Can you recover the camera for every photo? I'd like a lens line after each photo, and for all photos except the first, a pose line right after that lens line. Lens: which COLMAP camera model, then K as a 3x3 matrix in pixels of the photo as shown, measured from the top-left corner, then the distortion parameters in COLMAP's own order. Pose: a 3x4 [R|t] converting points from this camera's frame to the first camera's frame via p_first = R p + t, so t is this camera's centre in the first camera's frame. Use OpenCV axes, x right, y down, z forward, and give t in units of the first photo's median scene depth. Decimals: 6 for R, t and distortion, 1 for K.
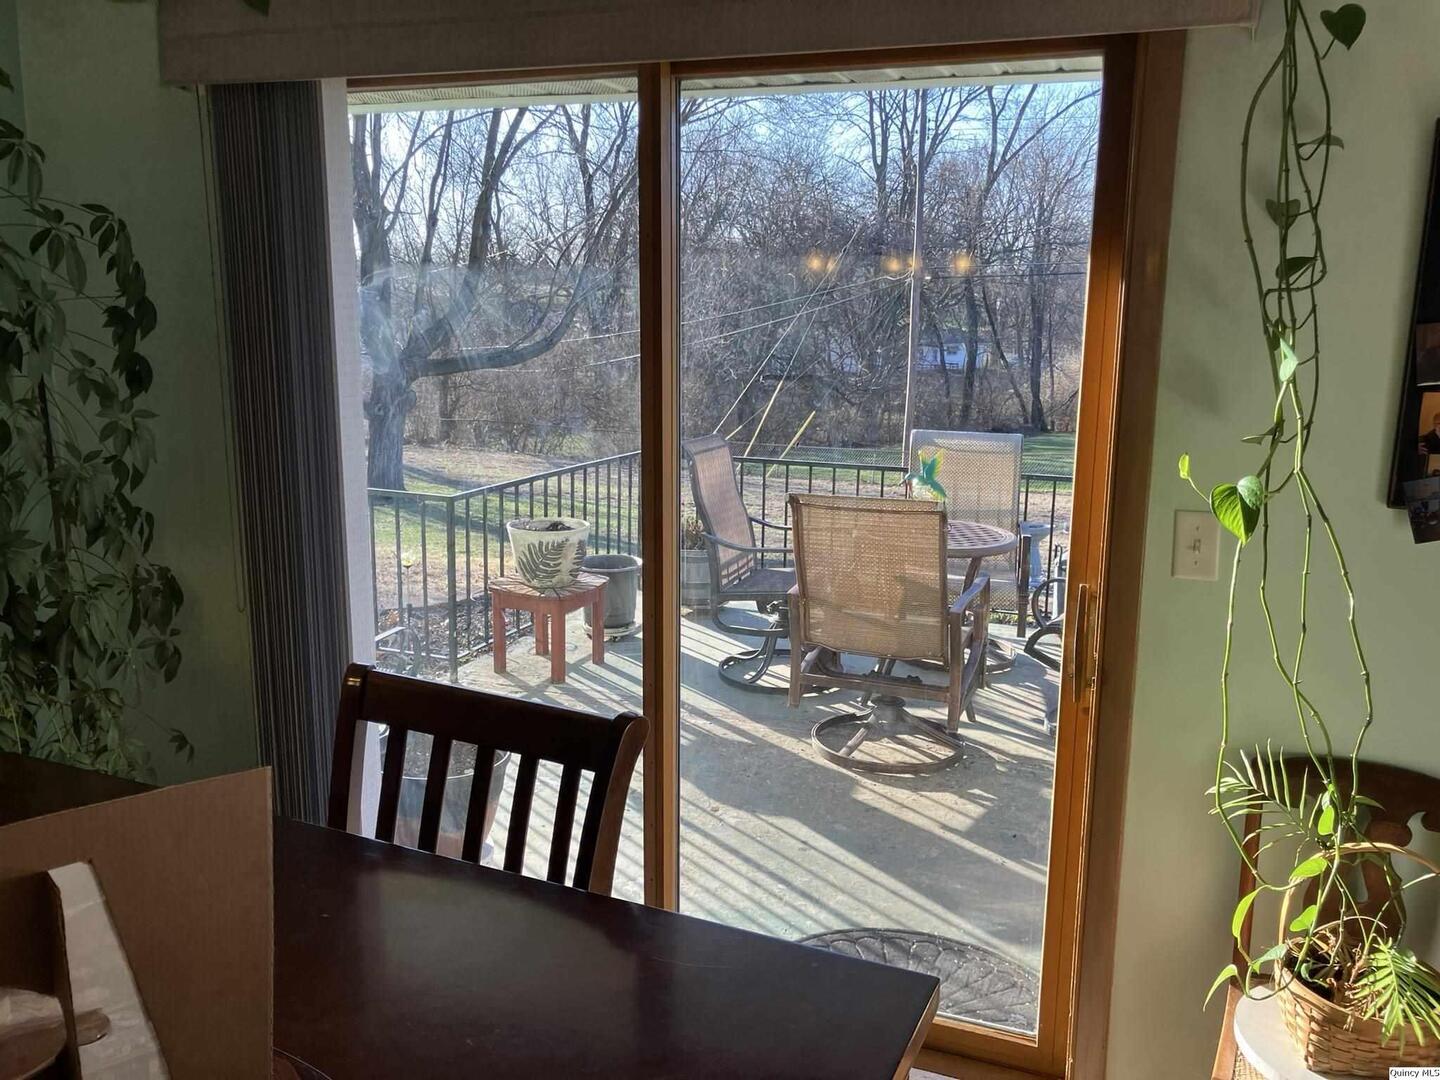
lens RADIAL K [[1194.2, 0, 731.4], [0, 1194.2, 534.5], [0, 0, 1]] dist [0.044284, -0.045741]
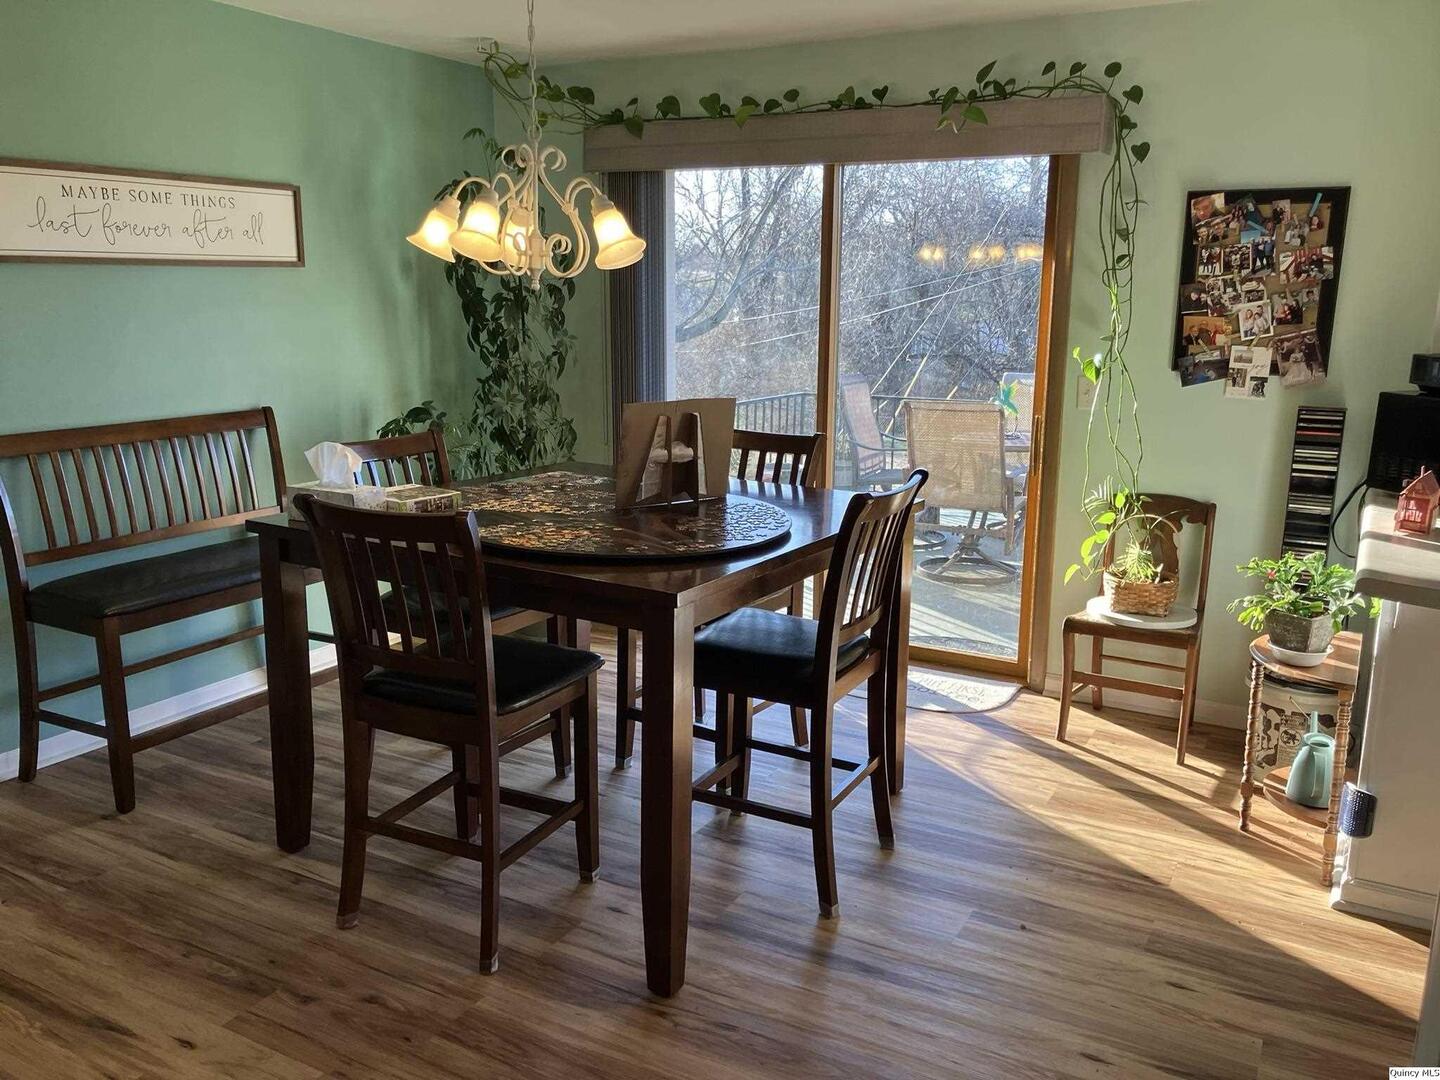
lens RADIAL K [[1194.2, 0, 705.4], [0, 1194.2, 535.7], [0, 0, 1]] dist [0.044284, -0.045741]
pose [[0.989778, 0.023077, -0.140738, 0.023777], [-0.021112, 0.999658, 0.015444, 0.199111], [0.141046, -0.012315, 0.989926, -0.966486]]
